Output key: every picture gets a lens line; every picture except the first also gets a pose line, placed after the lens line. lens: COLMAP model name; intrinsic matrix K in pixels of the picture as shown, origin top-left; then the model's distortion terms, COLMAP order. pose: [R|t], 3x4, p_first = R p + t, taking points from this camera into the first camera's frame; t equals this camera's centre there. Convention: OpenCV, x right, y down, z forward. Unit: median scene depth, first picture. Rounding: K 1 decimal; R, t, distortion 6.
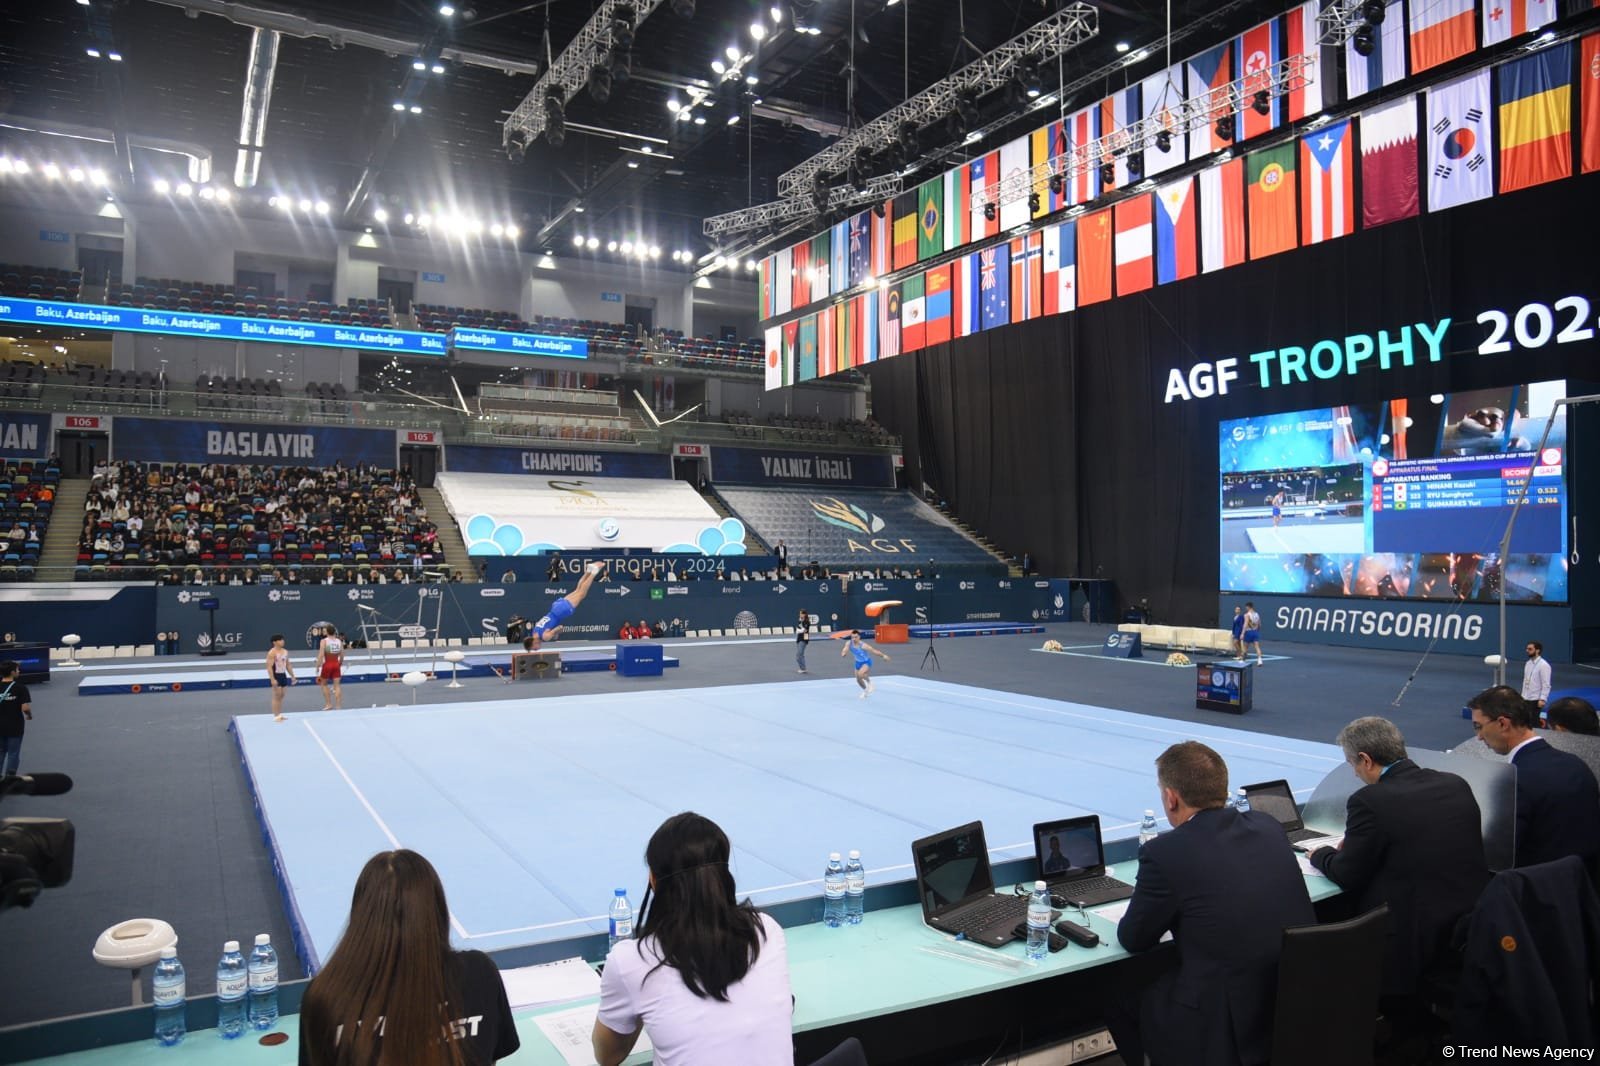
lens RADIAL K [[1046.4, 0, 840.9], [0, 1046.4, 529.0], [0, 0, 1]] dist [-0.106562, 0.062963]
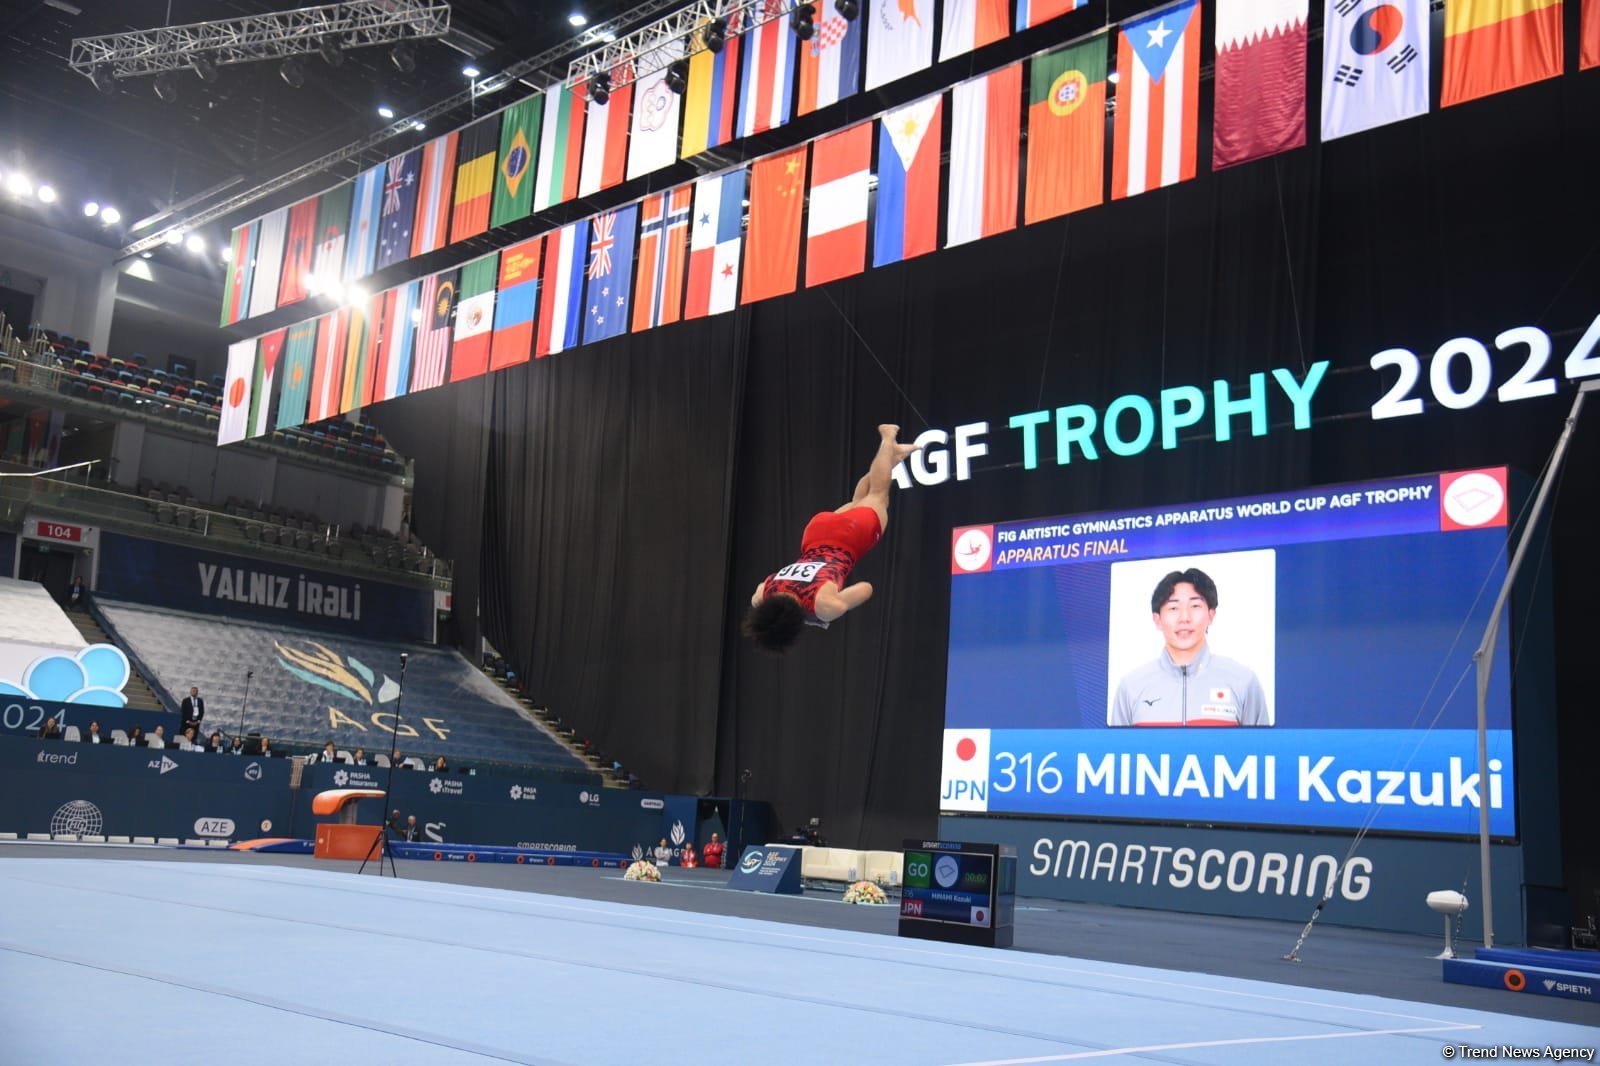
lens RADIAL K [[1461.3, 0, 804.5], [0, 1461.3, 540.4], [0, 0, 1]] dist [-0.007414, 0.128640]
pose [[0.962040, 0.111763, 0.248976, 0.068284], [-0.067463, 0.981377, -0.179855, 0.067115], [-0.264440, 0.156231, 0.951663, 0.204471]]
